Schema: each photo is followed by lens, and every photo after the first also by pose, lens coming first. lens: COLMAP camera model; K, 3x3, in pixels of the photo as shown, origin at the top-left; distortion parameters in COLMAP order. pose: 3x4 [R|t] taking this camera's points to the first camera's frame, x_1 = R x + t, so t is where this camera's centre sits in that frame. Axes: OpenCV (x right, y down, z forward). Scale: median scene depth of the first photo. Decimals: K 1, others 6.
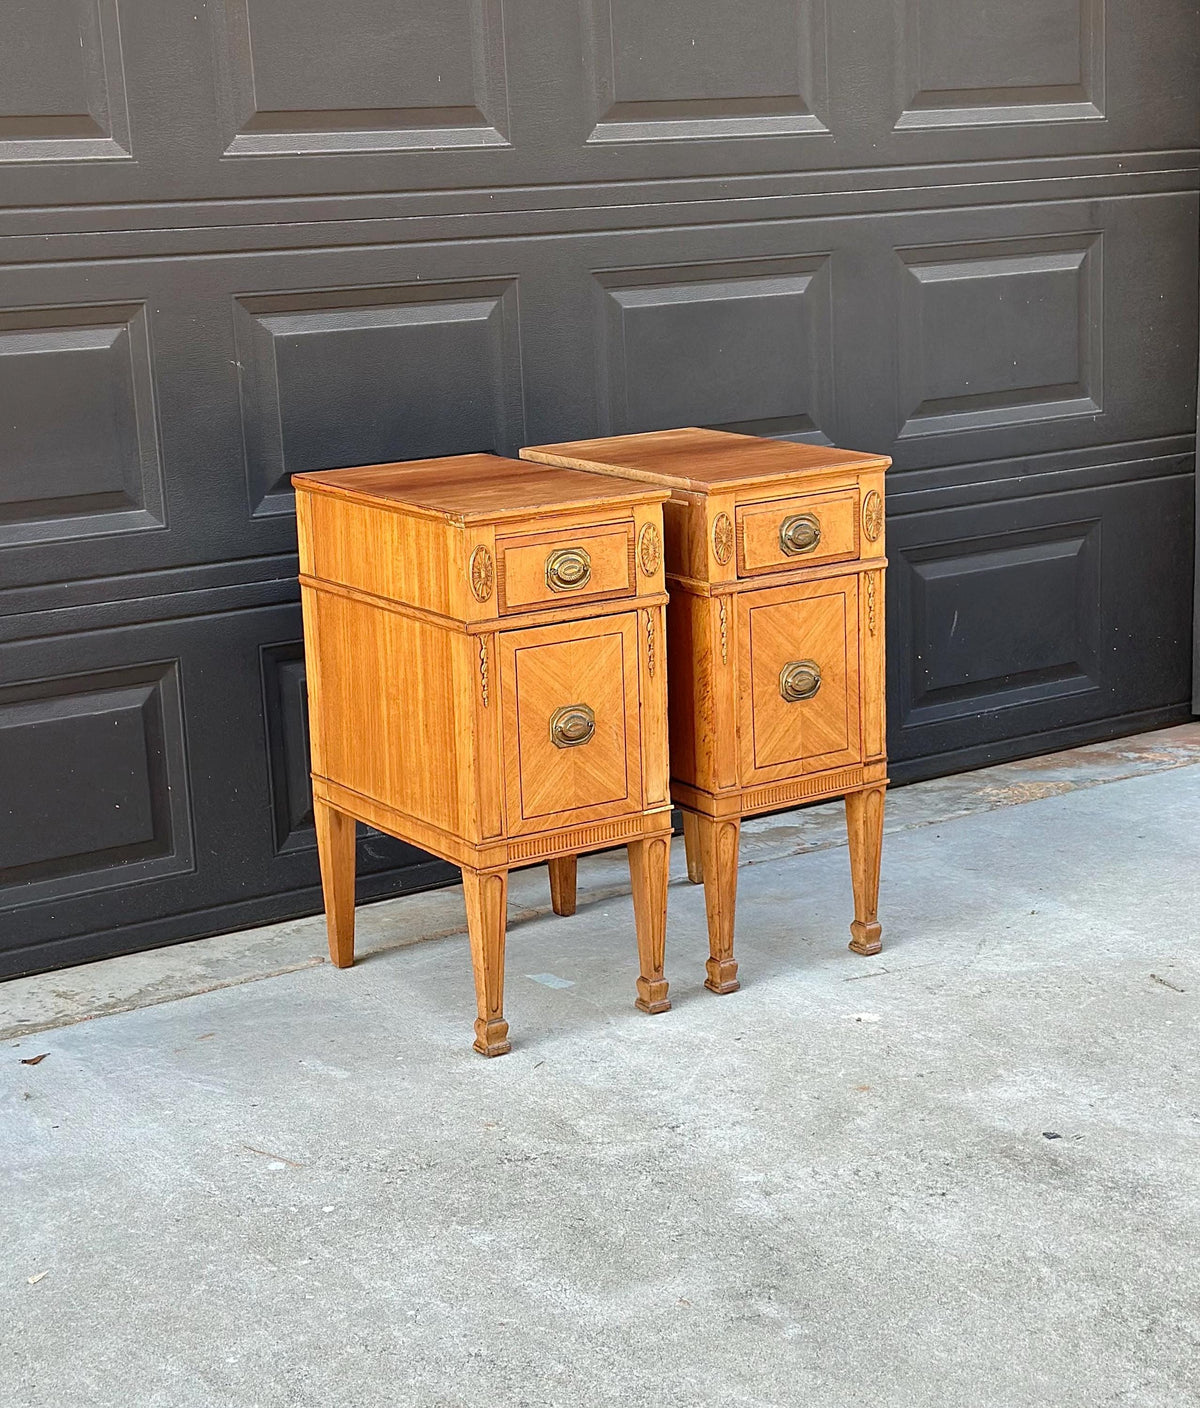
lens RADIAL K [[2467.4, 0, 593.1], [0, 2467.4, 701.0], [0, 0, 1]] dist [0.118341, 0.000000]
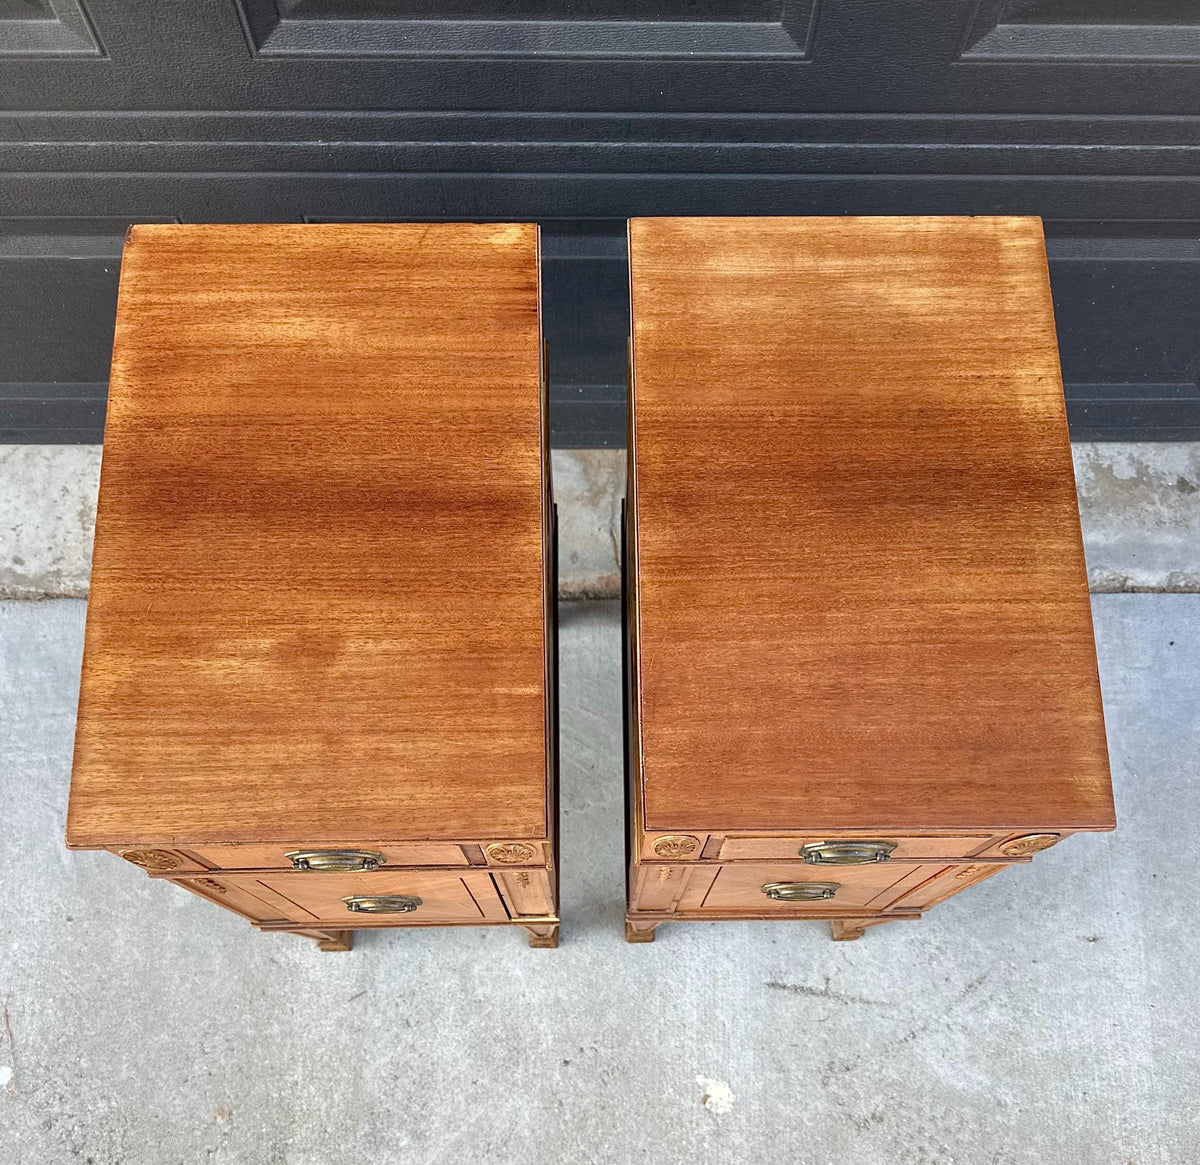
lens RADIAL K [[1192.7, 0, 603.6], [0, 1192.7, 775.9], [0, 0, 1]] dist [0.008922, 0.000000]
pose [[0.844759, 0.526537, -0.095604, 0.054767], [-0.159912, 0.418858, 0.893860, -0.297522], [0.510695, -0.739809, 0.438034, 0.867908]]
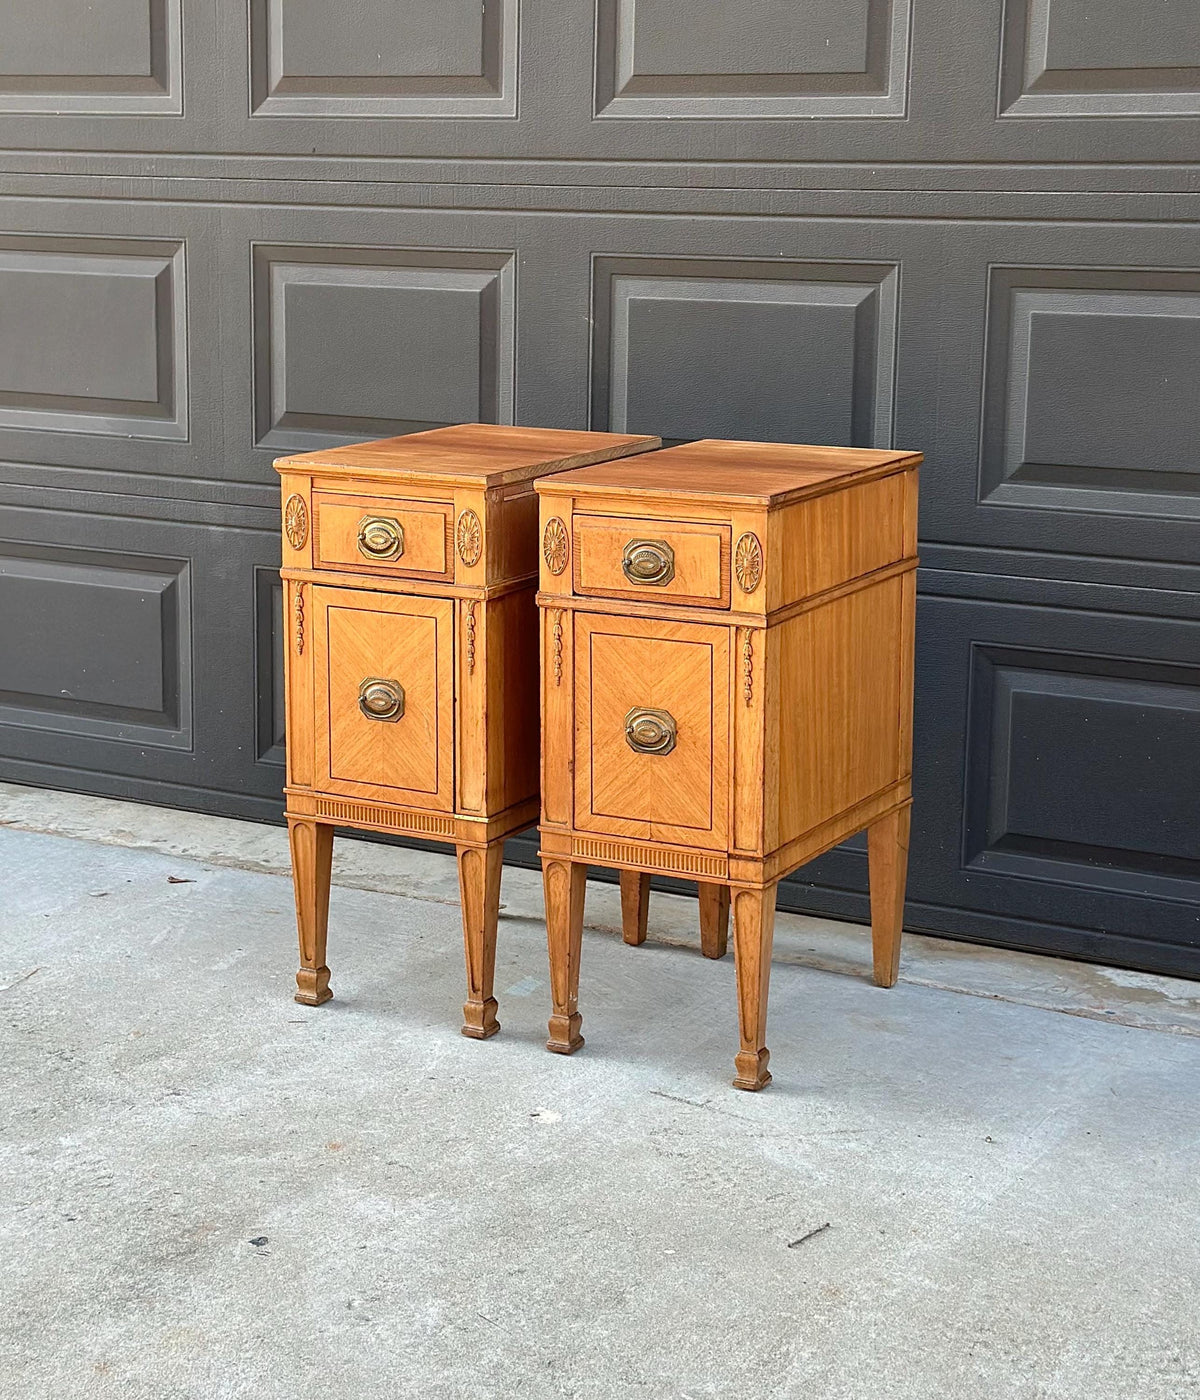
lens RADIAL K [[2535.1, 0, 585.0], [0, 2535.1, 615.8], [0, 0, 1]] dist [0.122896, 0.000000]
pose [[0.471519, 0.196744, -0.859629, 0.839212], [-0.221938, 0.969894, 0.100244, -0.133059], [0.853471, 0.143518, 0.500989, 0.535645]]
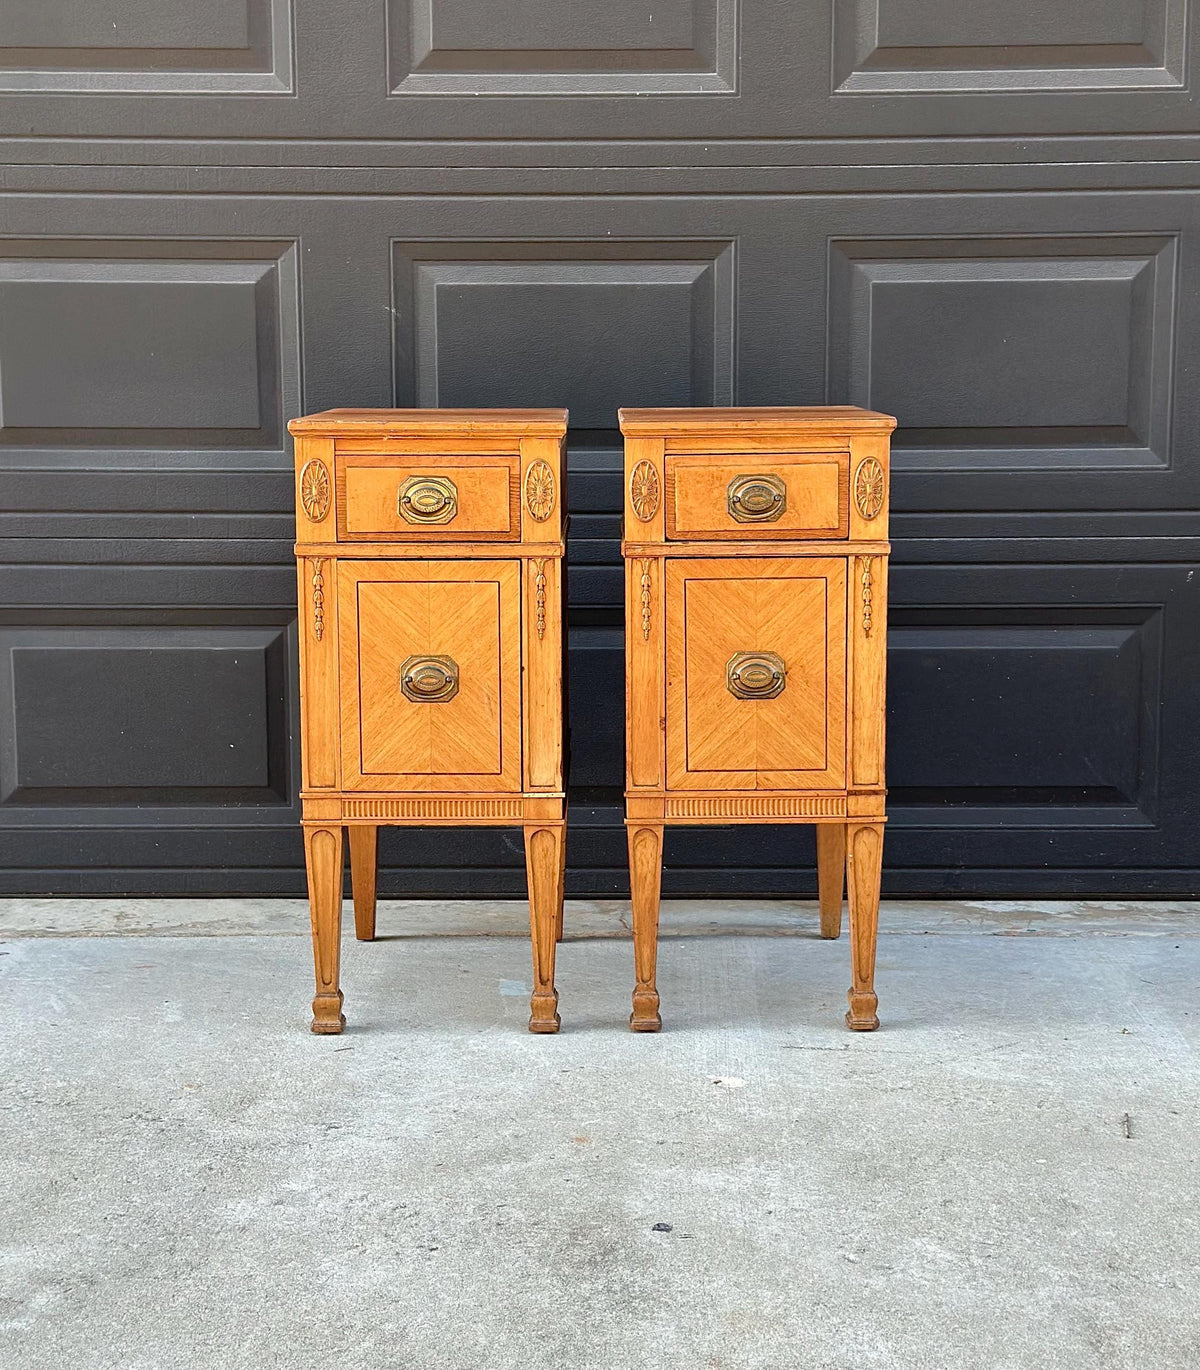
lens RADIAL K [[2346.1, 0, 593.6], [0, 2346.1, 709.2], [0, 0, 1]] dist [0.114864, 0.000000]
pose [[0.834593, 0.114713, -0.538791, 0.474434], [-0.149721, 0.988495, -0.021459, 0.028787], [0.530131, 0.098578, 0.842166, 0.303813]]
